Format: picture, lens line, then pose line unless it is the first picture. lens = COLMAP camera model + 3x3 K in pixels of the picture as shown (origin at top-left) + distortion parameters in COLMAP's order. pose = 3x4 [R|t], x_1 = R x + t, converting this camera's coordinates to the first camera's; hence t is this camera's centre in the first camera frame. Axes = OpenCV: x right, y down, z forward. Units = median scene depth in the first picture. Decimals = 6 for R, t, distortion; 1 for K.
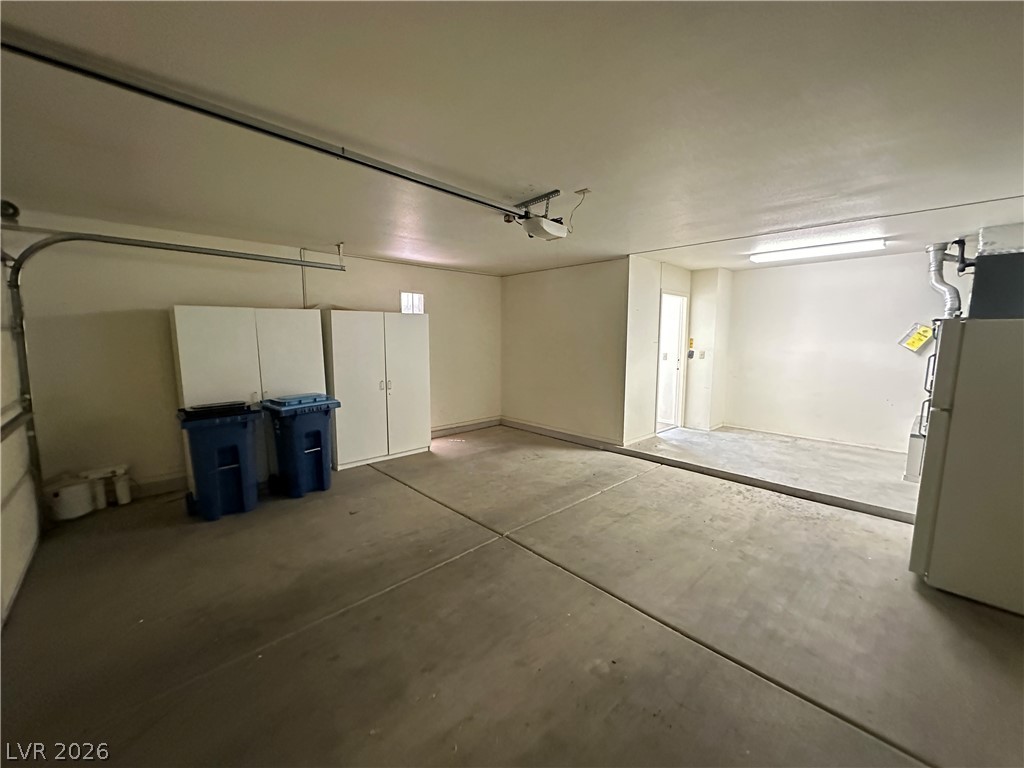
lens RADIAL K [[408.6, 0, 514.9], [0, 408.6, 386.3], [0, 0, 1]] dist [-0.000257, 0.000732]
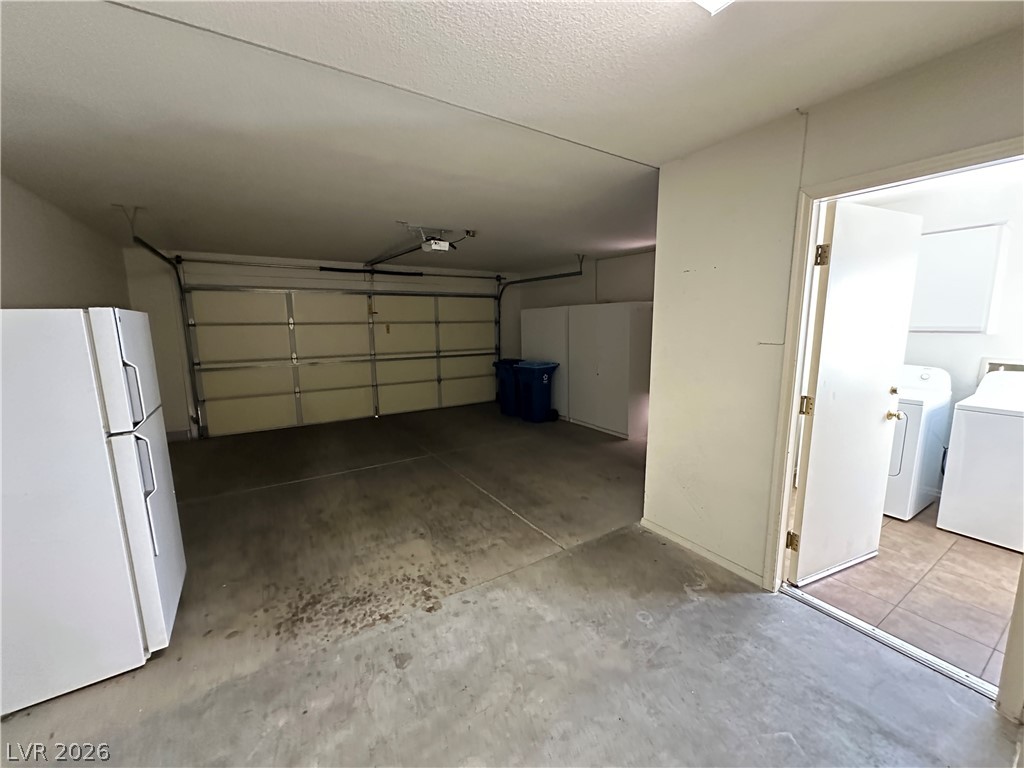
lens RADIAL K [[408.6, 0, 514.3], [0, 408.6, 384.8], [0, 0, 1]] dist [-0.000257, 0.000732]
pose [[-0.184648, 0.153864, -0.970686, 1.039604], [-0.116924, 0.977215, 0.177140, -0.153853], [0.975825, 0.146205, -0.162450, 1.140376]]
